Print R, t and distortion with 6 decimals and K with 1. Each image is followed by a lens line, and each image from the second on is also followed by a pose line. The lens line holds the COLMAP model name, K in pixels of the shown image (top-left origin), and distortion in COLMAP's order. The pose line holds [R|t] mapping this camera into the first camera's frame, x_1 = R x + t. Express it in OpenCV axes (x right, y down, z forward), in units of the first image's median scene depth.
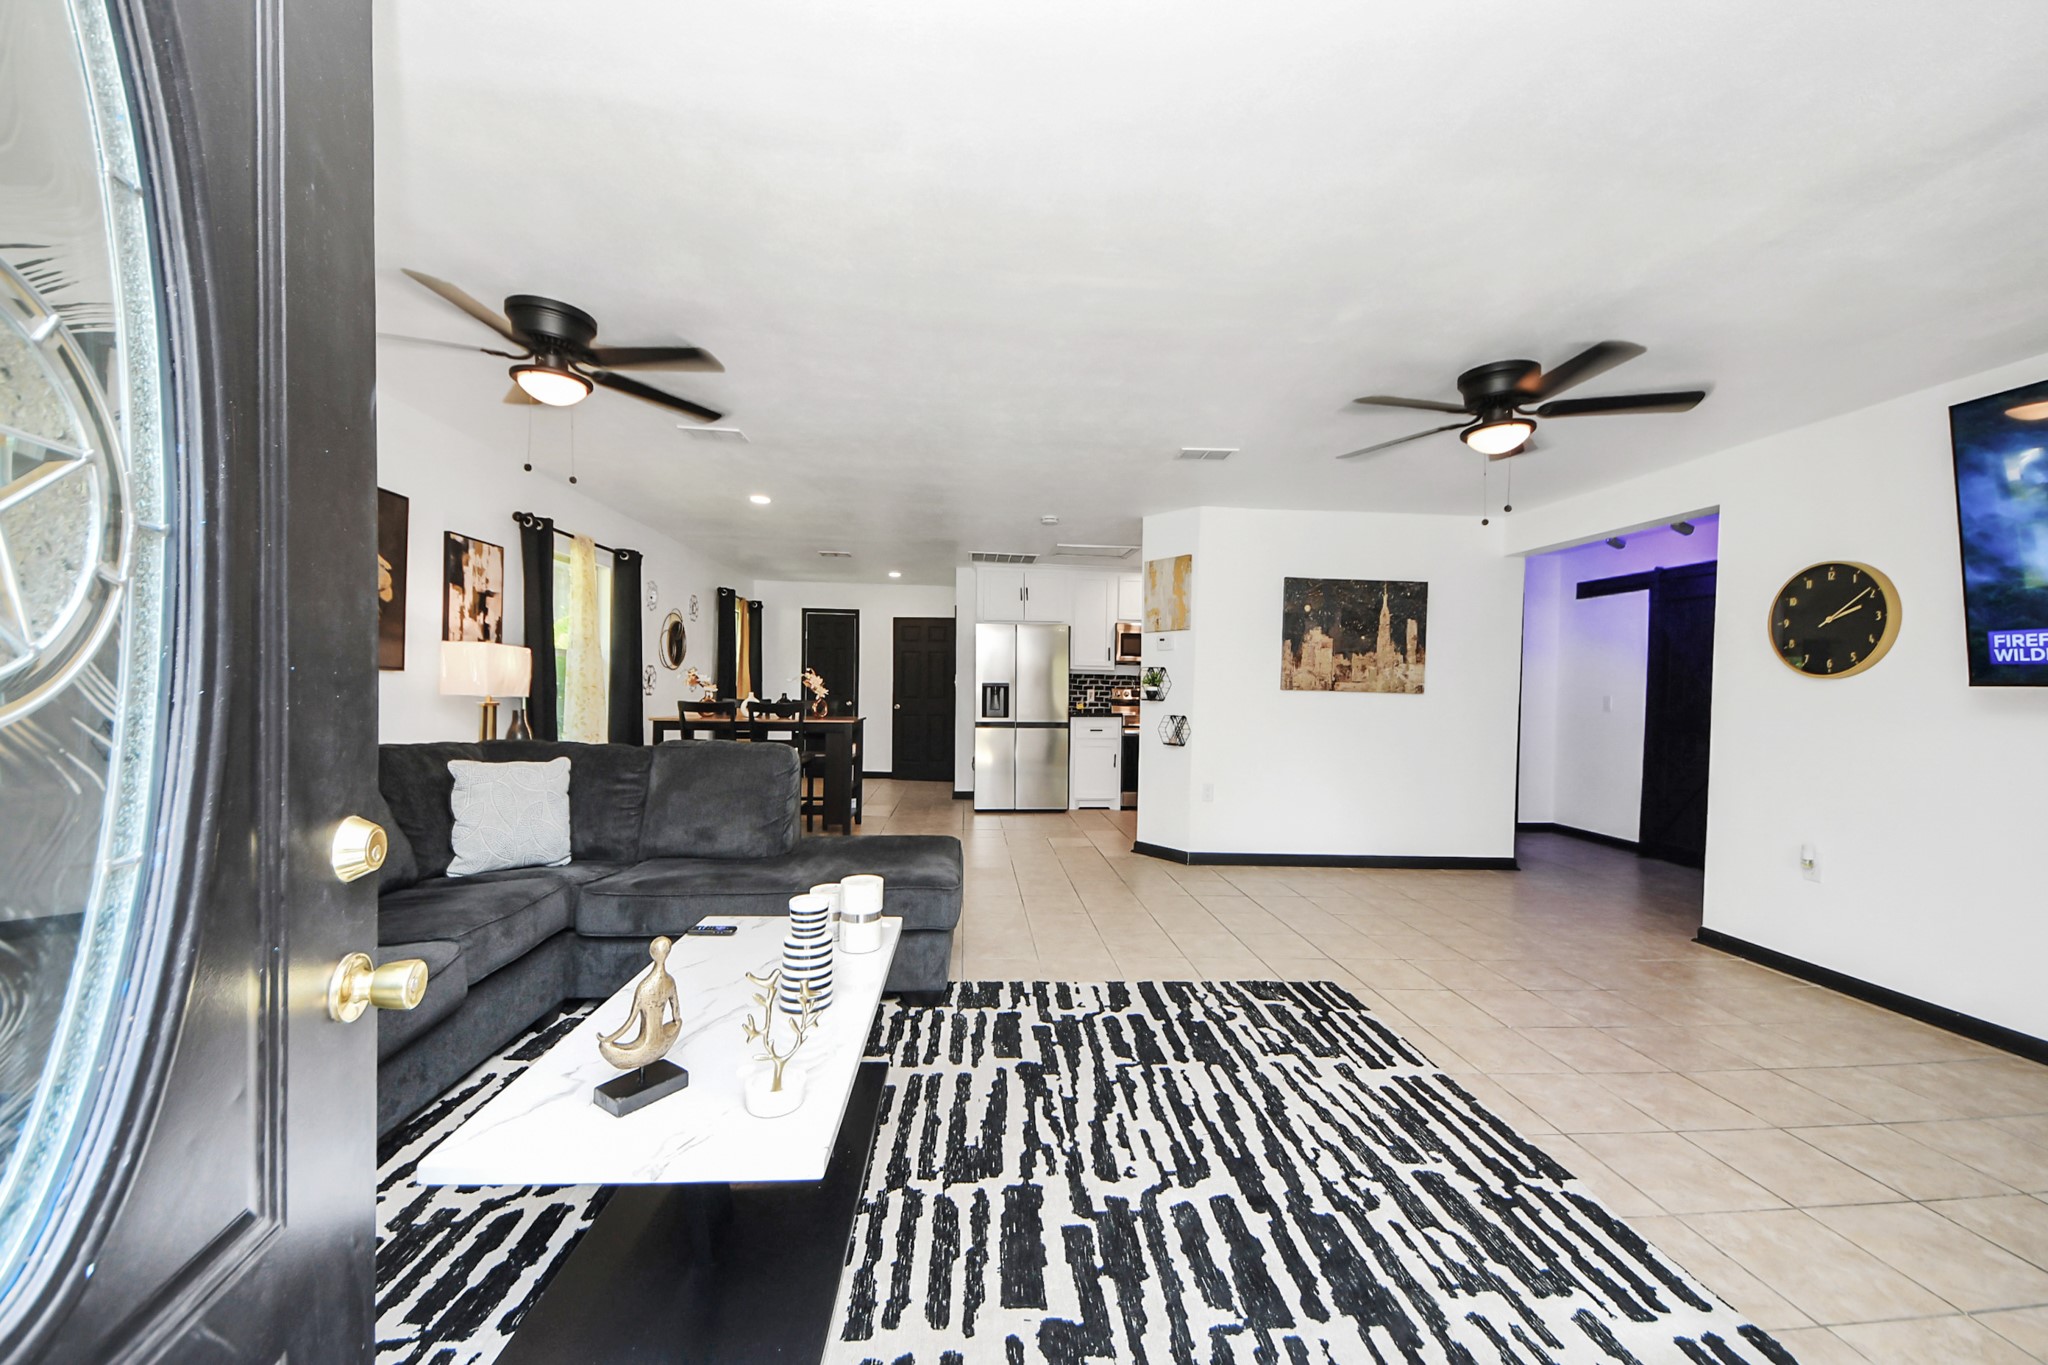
lens RADIAL K [[783.3, 0, 1049.4], [0, 783.3, 694.9], [0, 0, 1]] dist [0.039938, -0.036649]
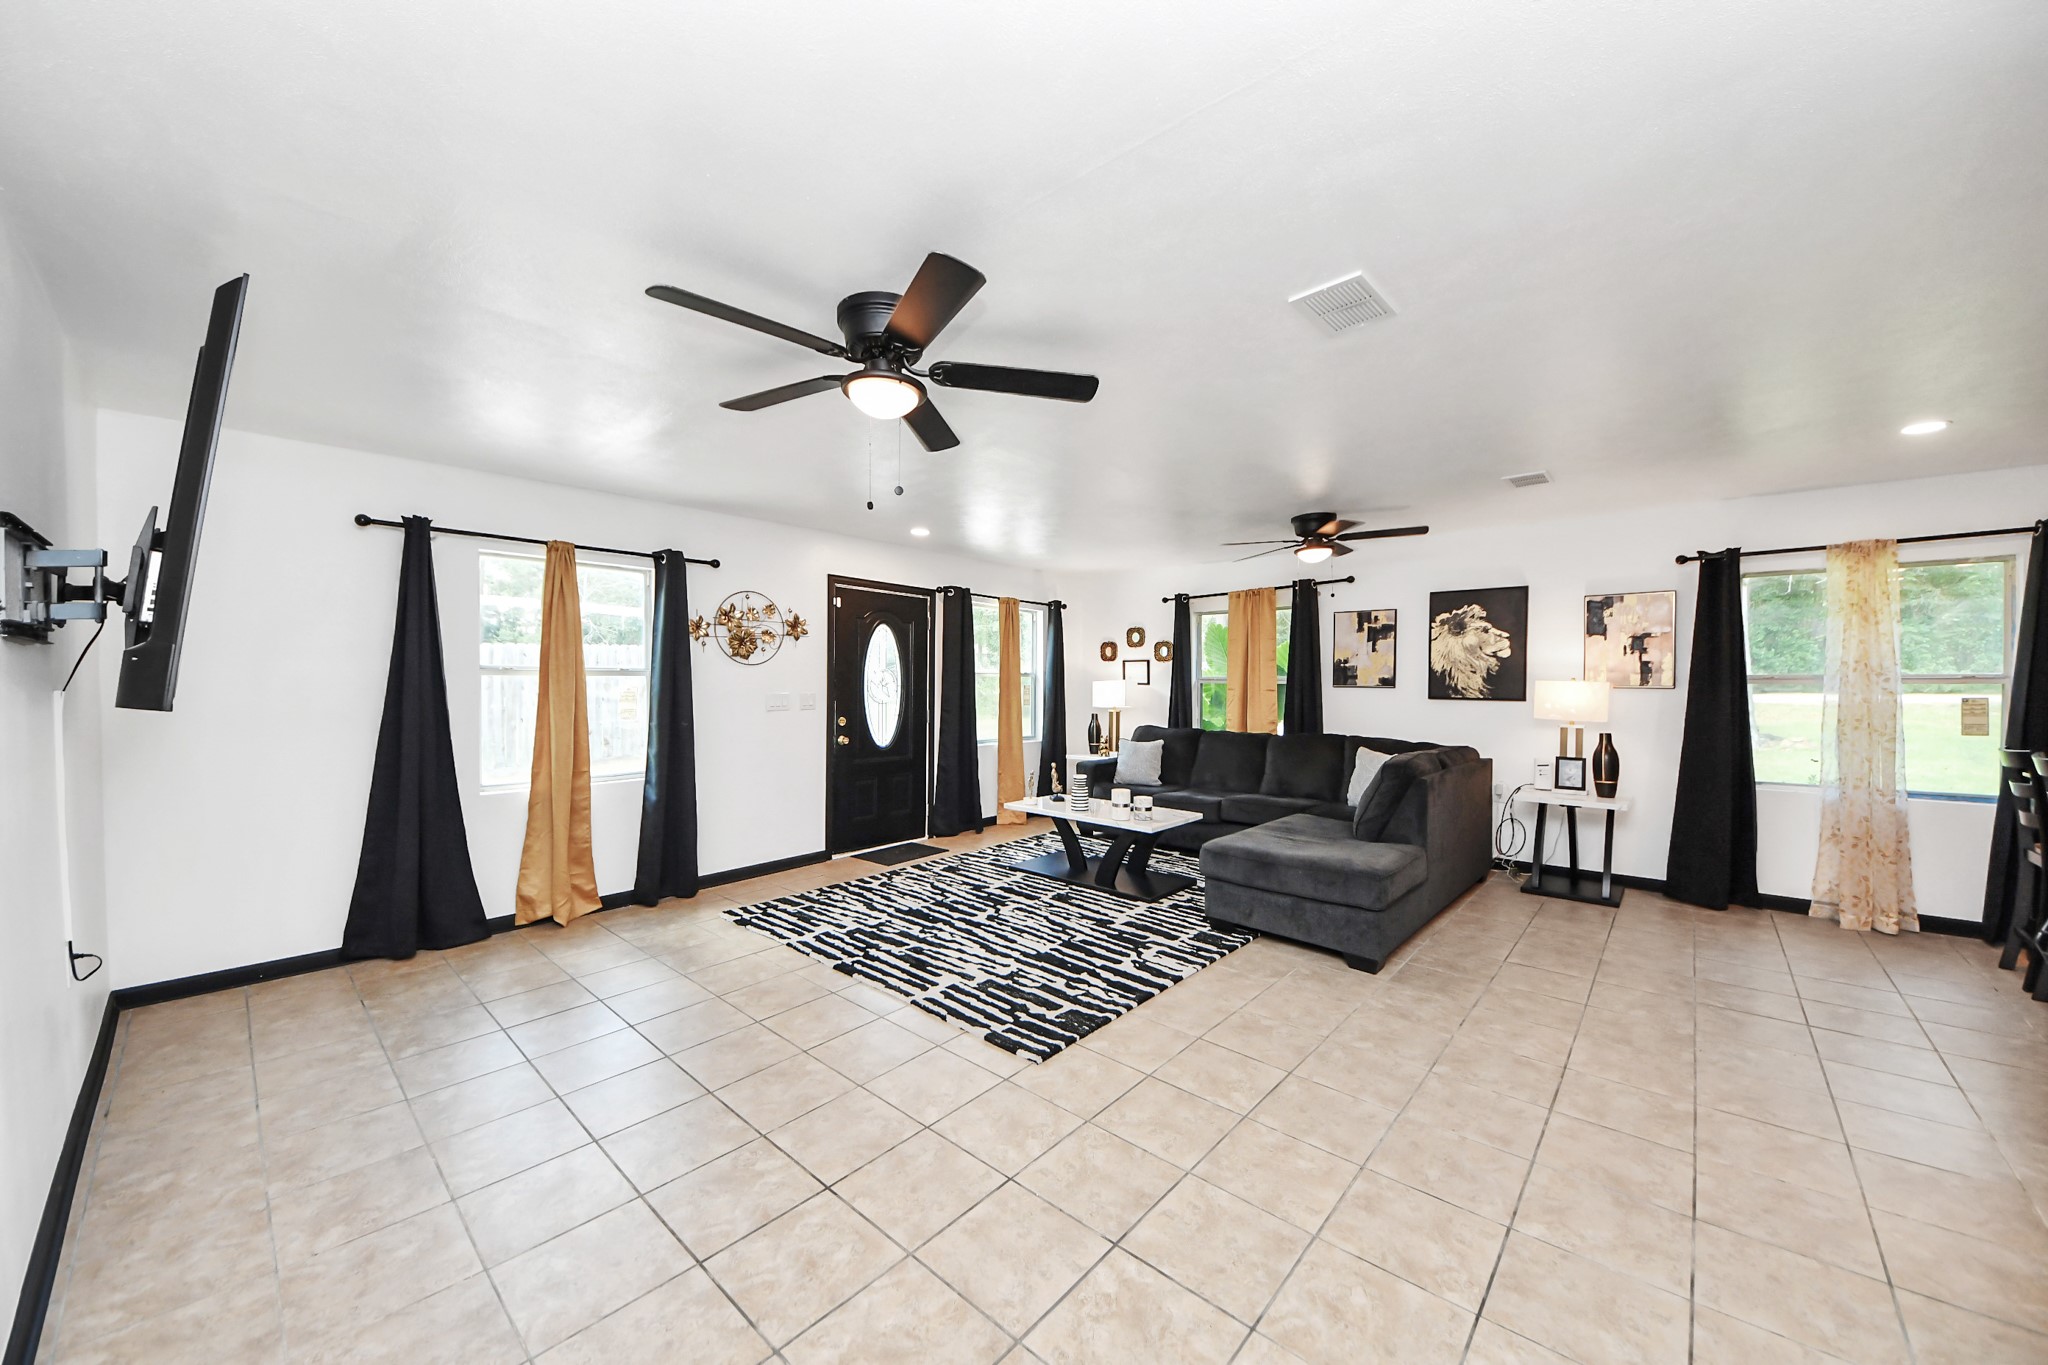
lens RADIAL K [[736.8, 0, 1014.7], [0, 736.8, 685.8], [0, 0, 1]] dist [0.045095, -0.020611]
pose [[-0.762541, -0.019584, -0.646644, 1.074953], [-0.025810, 0.999667, 0.000161, -0.045142], [0.646425, 0.016813, -0.762792, 1.878557]]
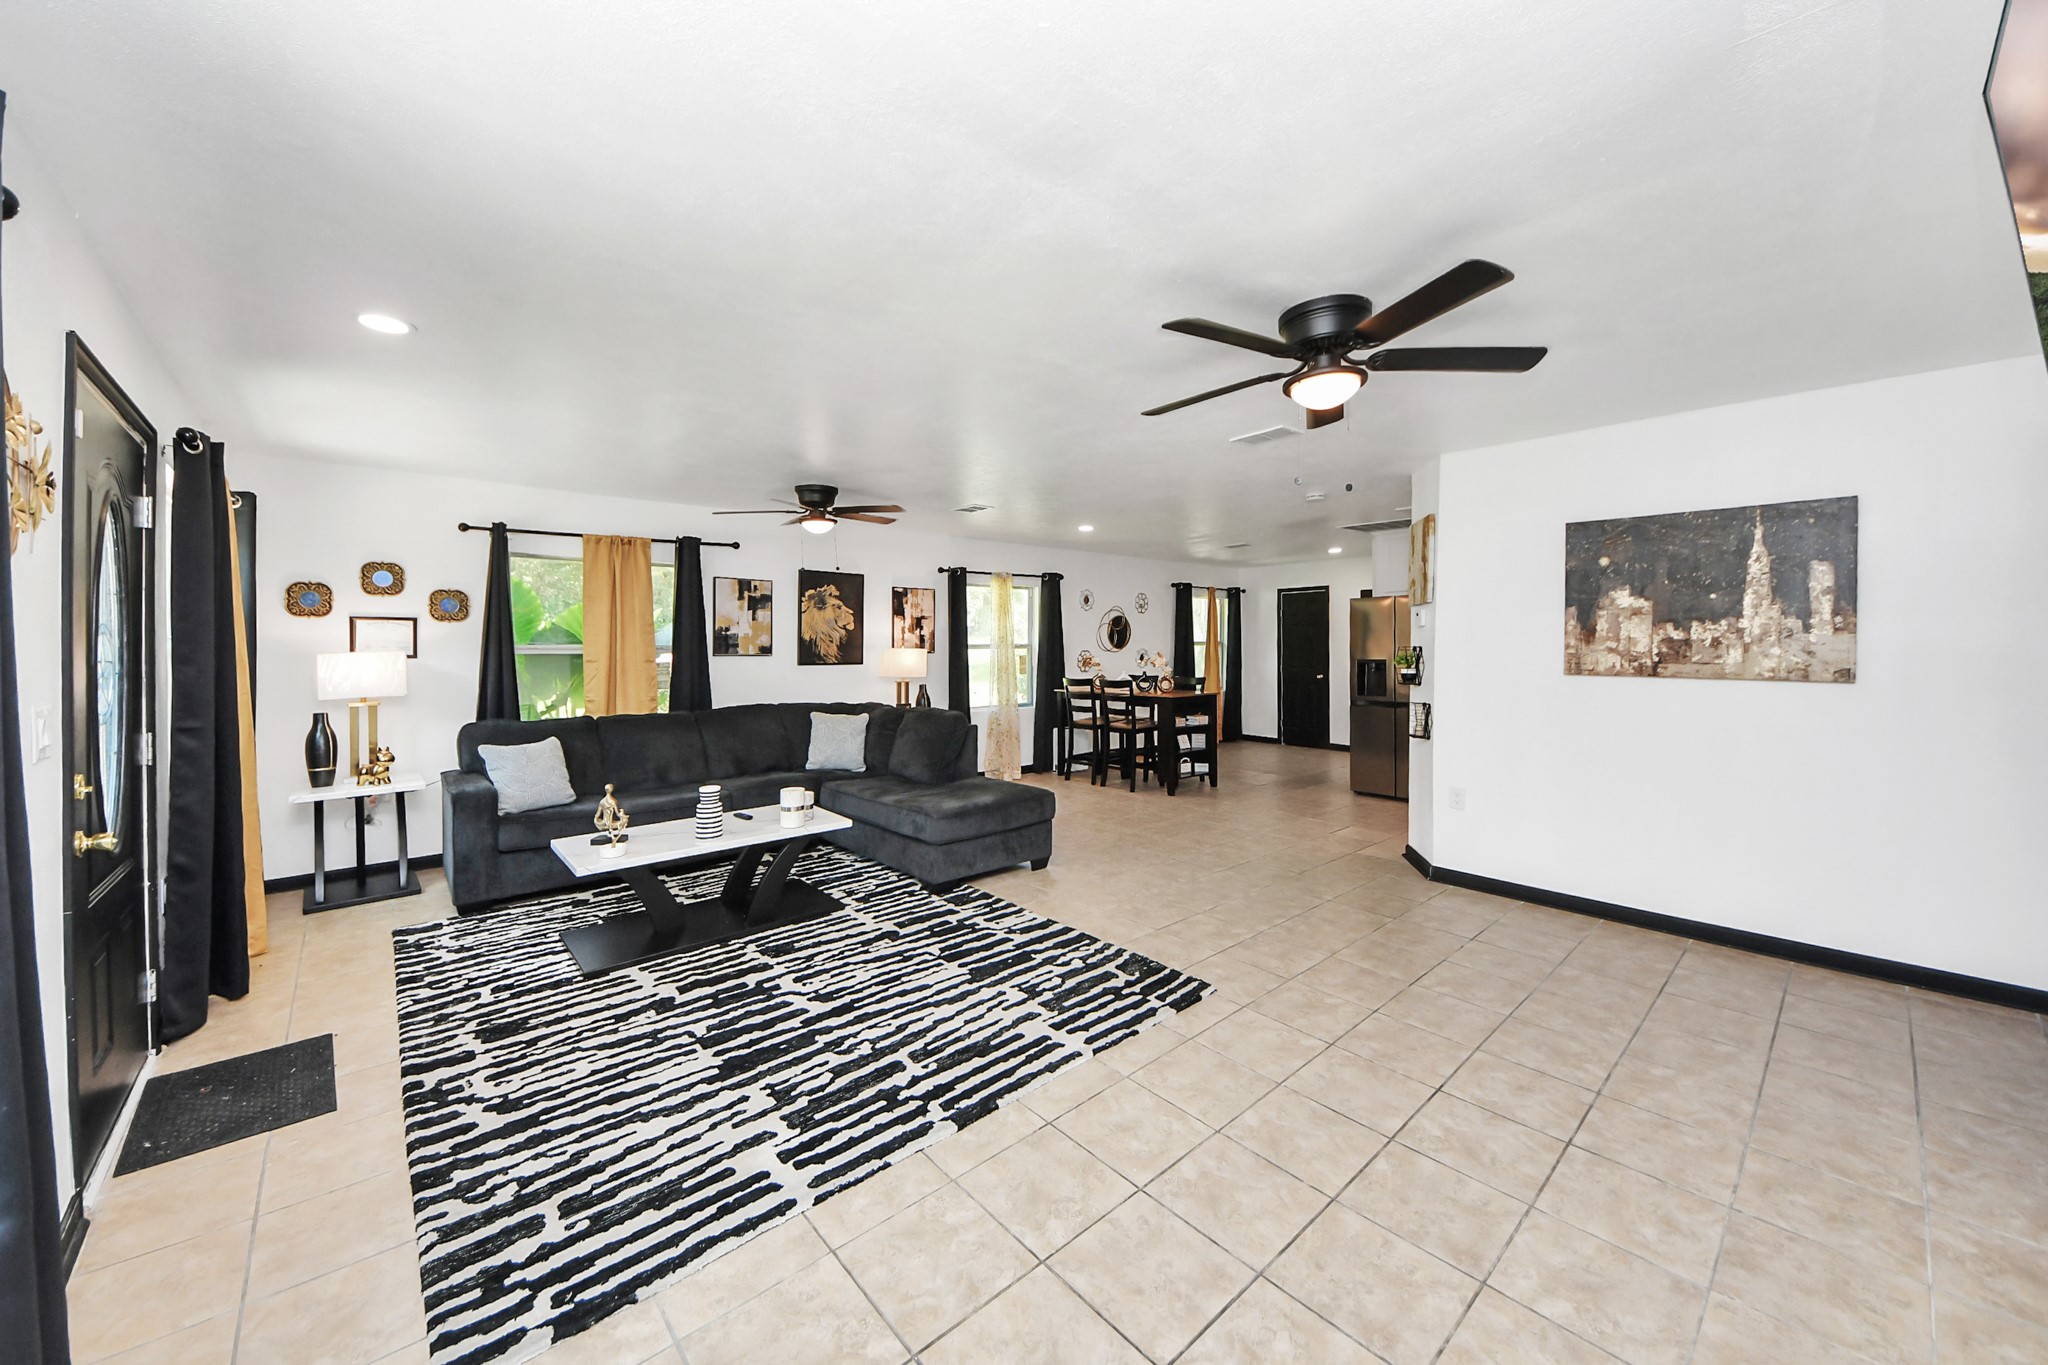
lens RADIAL K [[766.0, 0, 1025.9], [0, 766.0, 658.1], [0, 0, 1]] dist [0.040816, -0.024225]
pose [[0.584880, -0.008560, -0.811074, 1.181936], [0.006348, 0.999962, -0.005976, -0.042121], [0.811095, -0.001653, 0.584912, 0.303951]]
